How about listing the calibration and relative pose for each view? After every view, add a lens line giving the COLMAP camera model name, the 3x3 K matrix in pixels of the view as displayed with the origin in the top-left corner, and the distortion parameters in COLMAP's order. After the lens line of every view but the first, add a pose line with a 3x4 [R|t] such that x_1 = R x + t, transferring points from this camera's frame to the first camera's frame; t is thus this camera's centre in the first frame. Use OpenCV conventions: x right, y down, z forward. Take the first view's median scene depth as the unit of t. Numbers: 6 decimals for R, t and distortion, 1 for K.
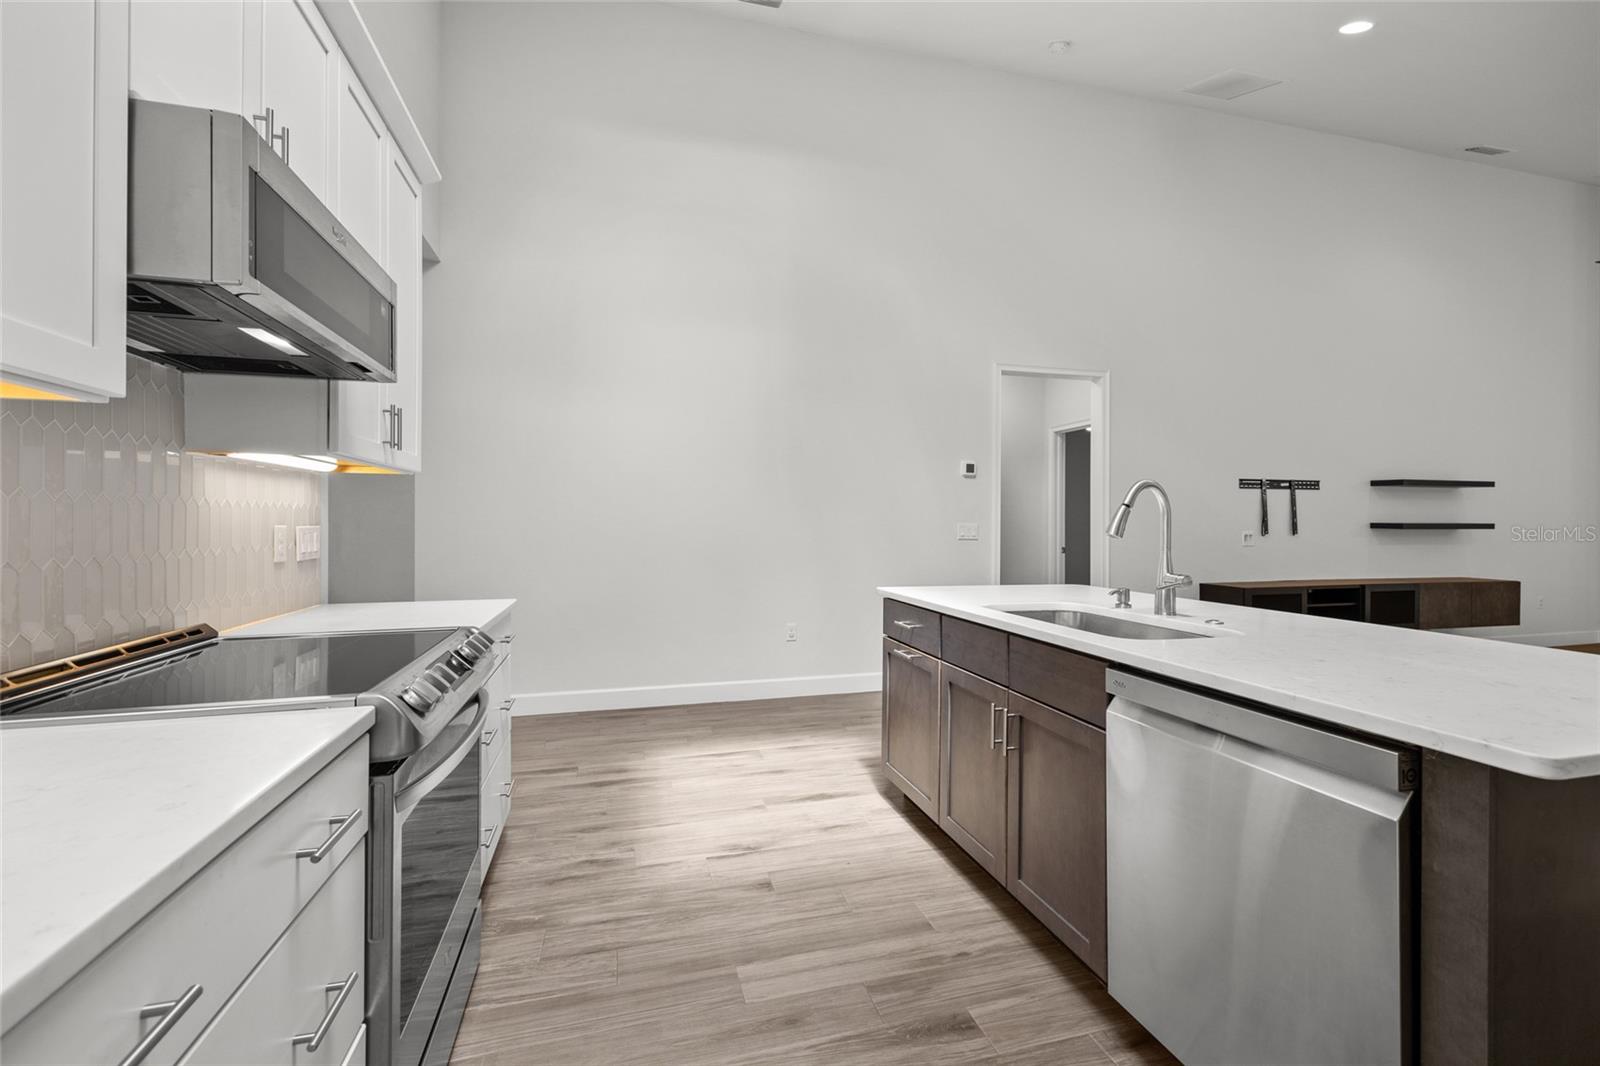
lens RADIAL K [[638.3, 0, 797.7], [0, 638.3, 531.1], [0, 0, 1]] dist [-0.003885, 0.000806]
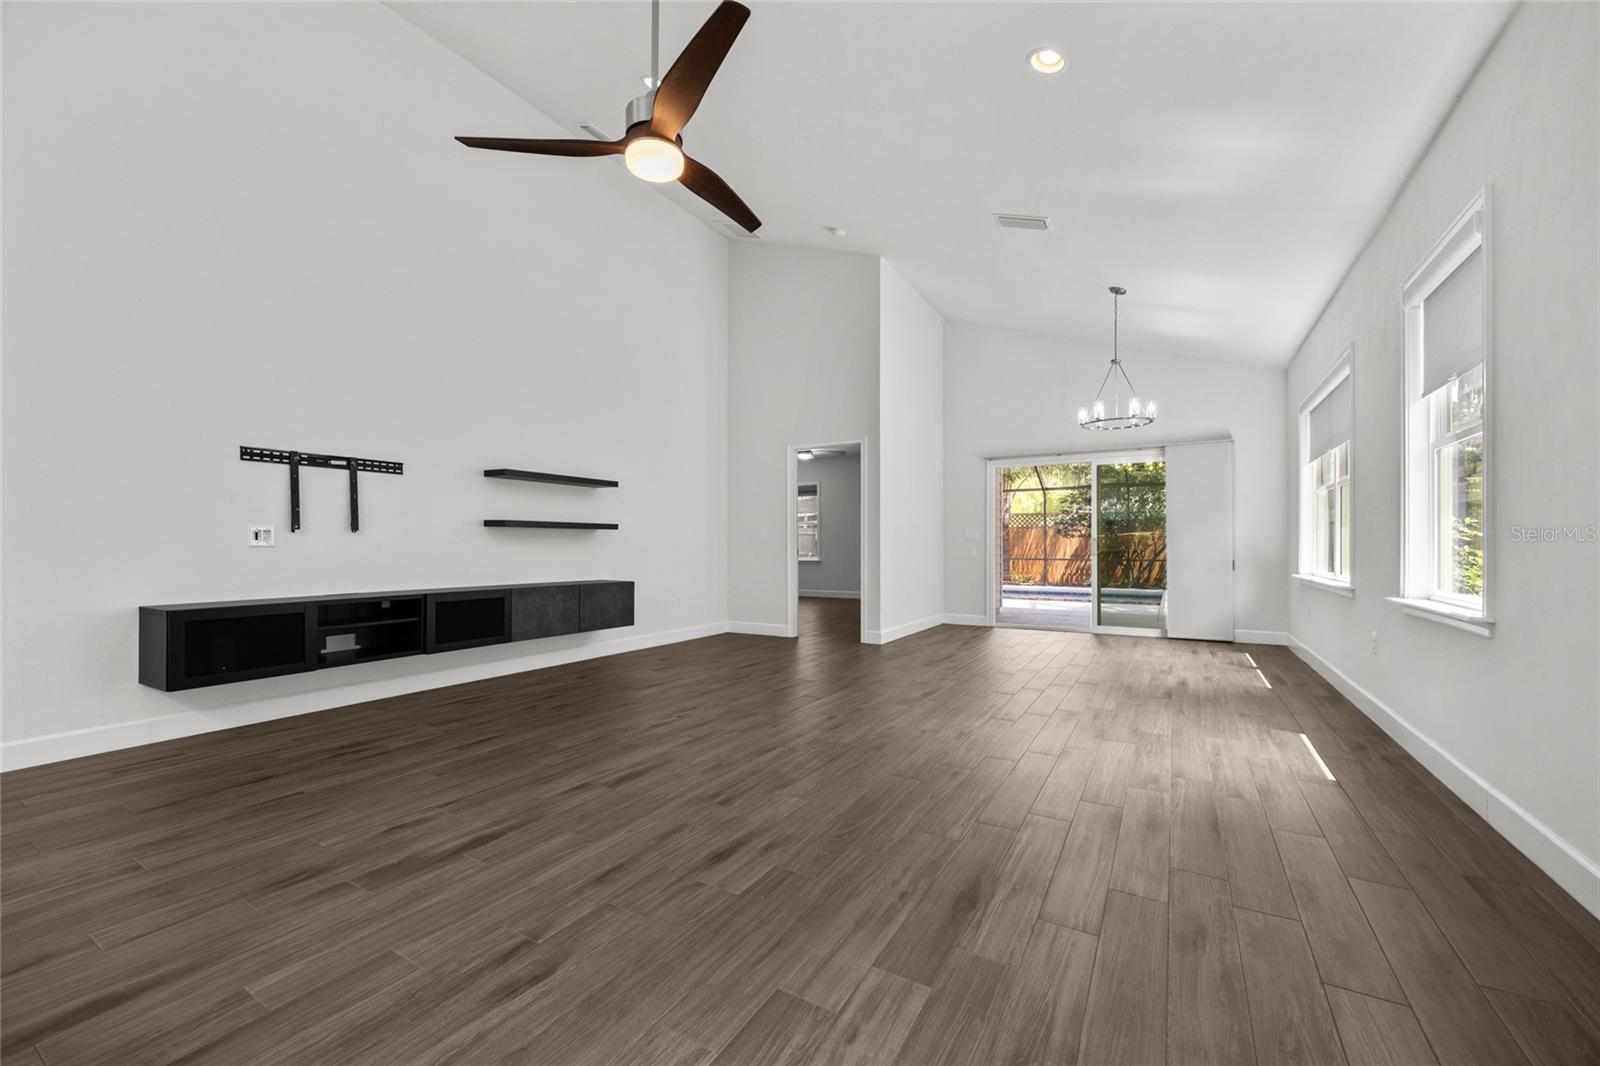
lens RADIAL K [[638.3, 0, 788.7], [0, 638.3, 544.1], [0, 0, 1]] dist [-0.003885, 0.000806]
pose [[0.722417, 0.001041, 0.691457, 0.636104], [-0.002720, 0.999995, 0.001337, 0.018664], [-0.691453, -0.002847, 0.722416, 0.110013]]
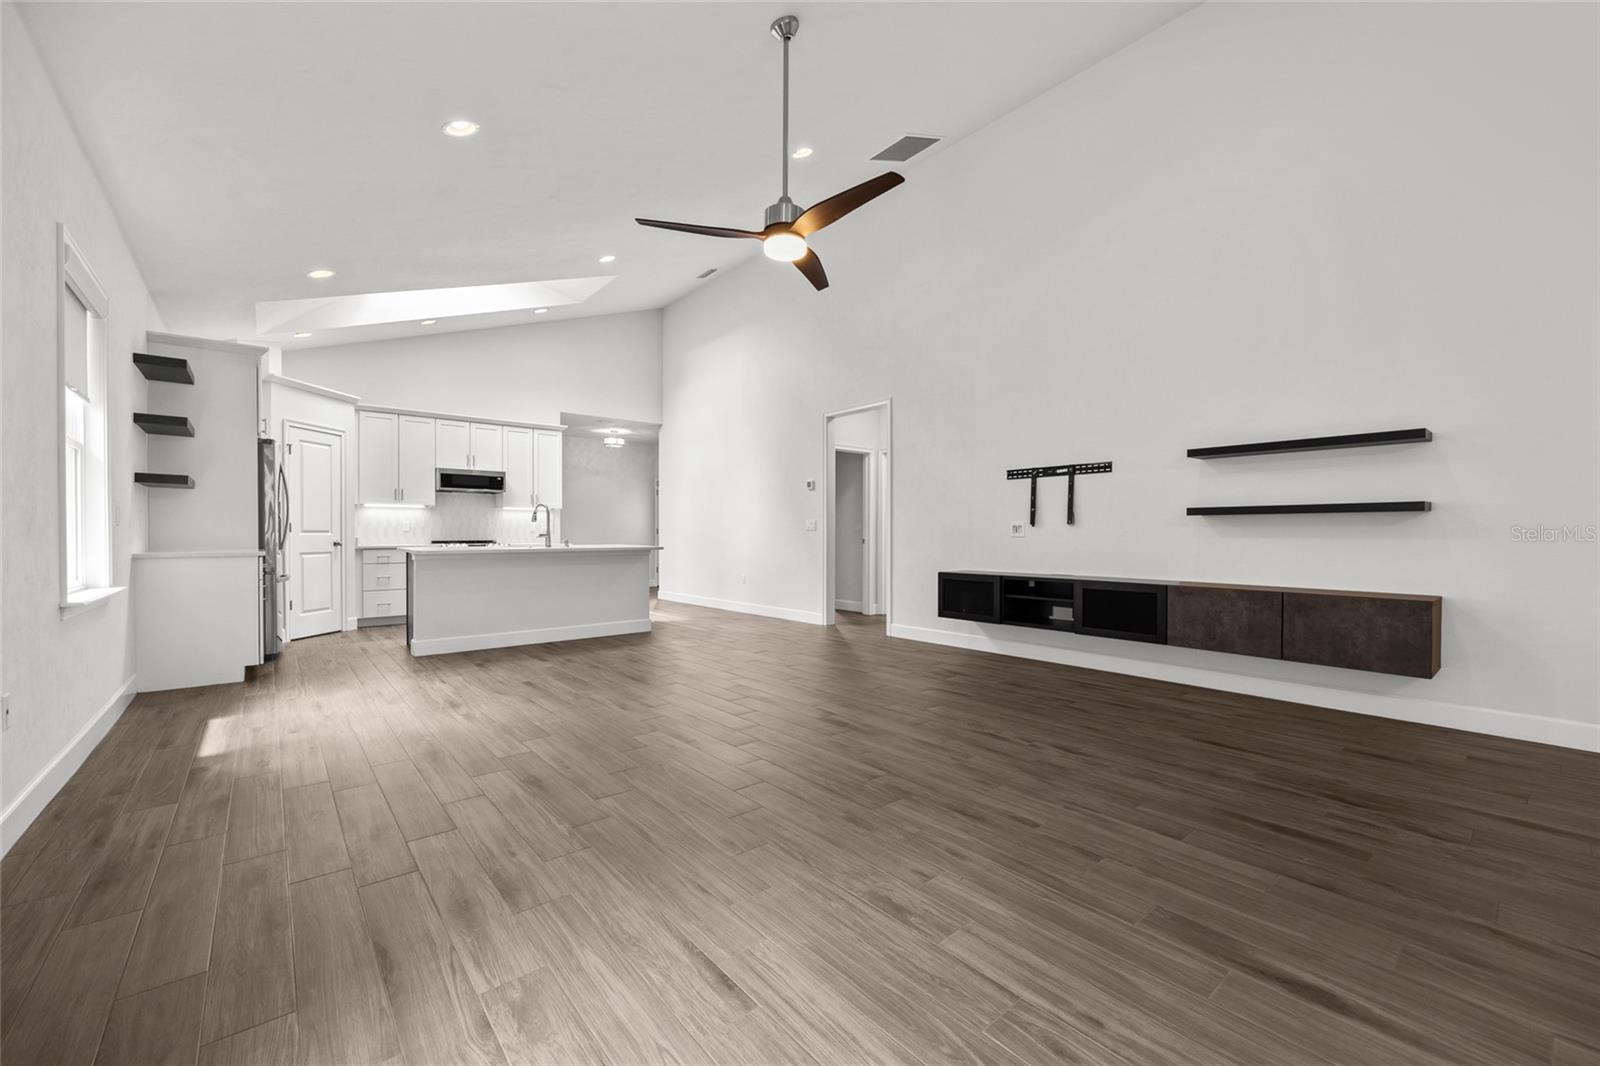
lens RADIAL K [[638.3, 0, 807.5], [0, 638.3, 531.4], [0, 0, 1]] dist [-0.003885, 0.000806]
pose [[0.430677, -0.000584, -0.902506, 1.456215], [0.001032, 0.999999, -0.000154, 0.015509], [0.902505, -0.000865, 0.430678, 0.264558]]
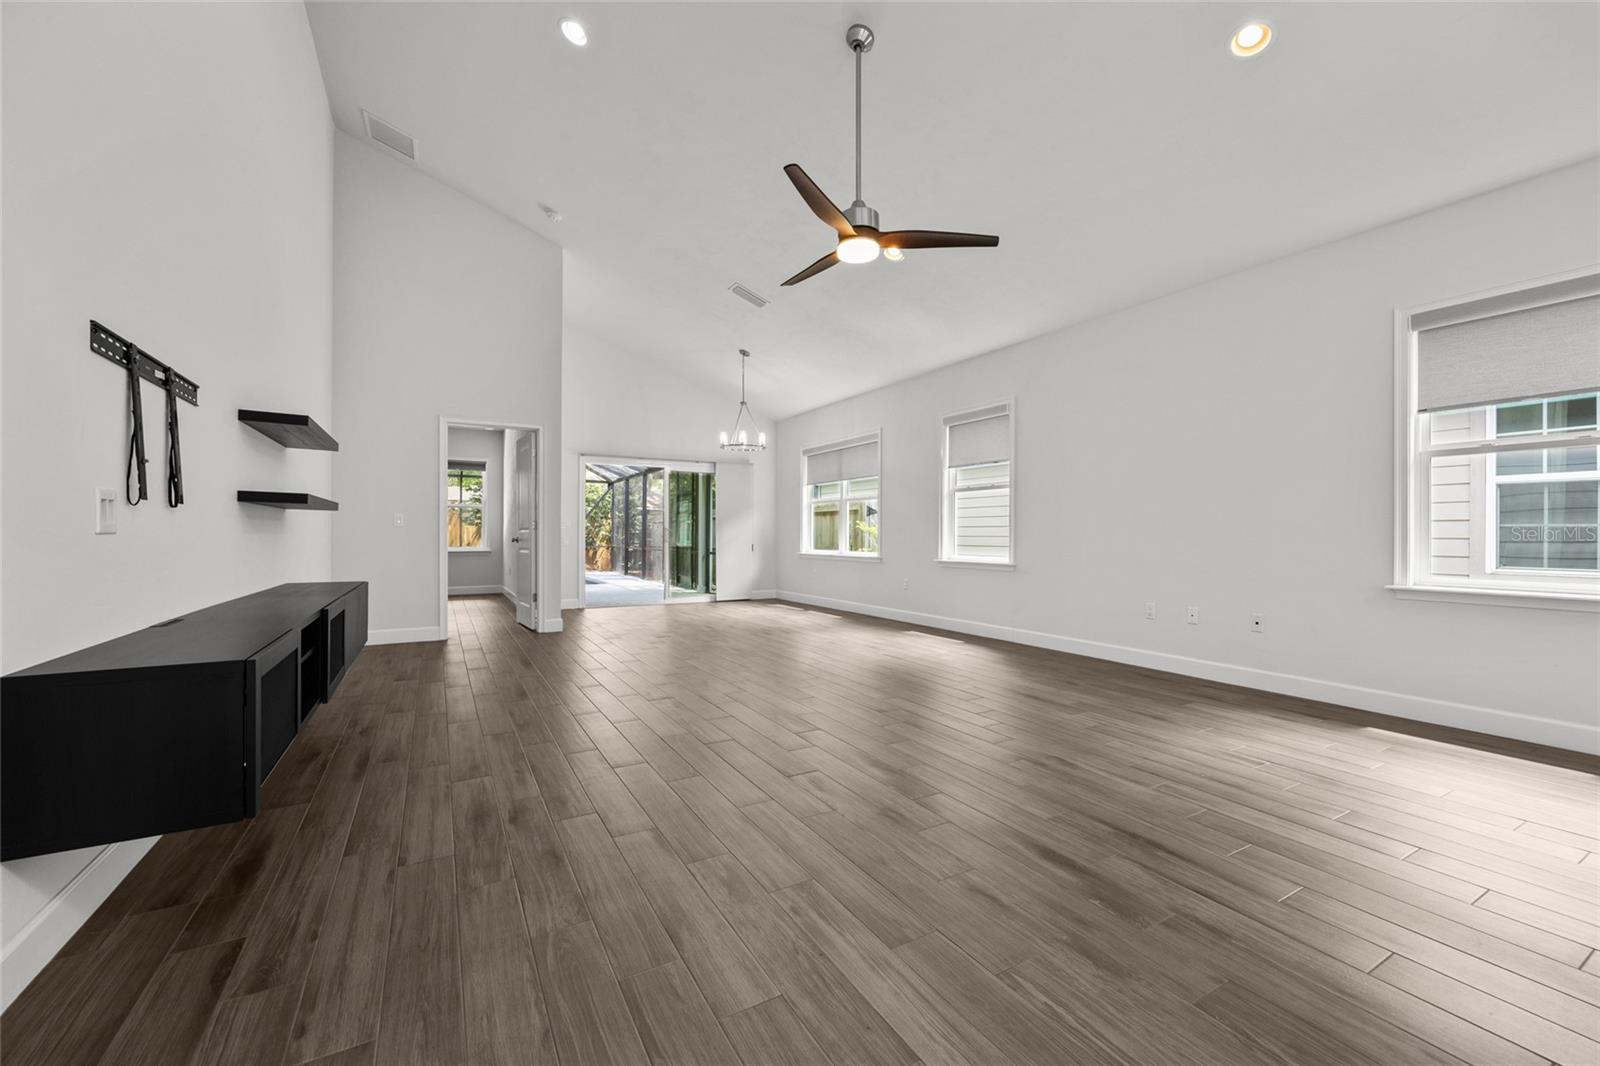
lens RADIAL K [[638.3, 0, 807.7], [0, 638.3, 539.2], [0, 0, 1]] dist [-0.003885, 0.000806]
pose [[-0.257343, -0.007123, 0.966294, 0.291197], [-0.007864, 0.999955, 0.005277, 0.022069], [-0.966288, -0.006241, -0.257387, 0.723102]]
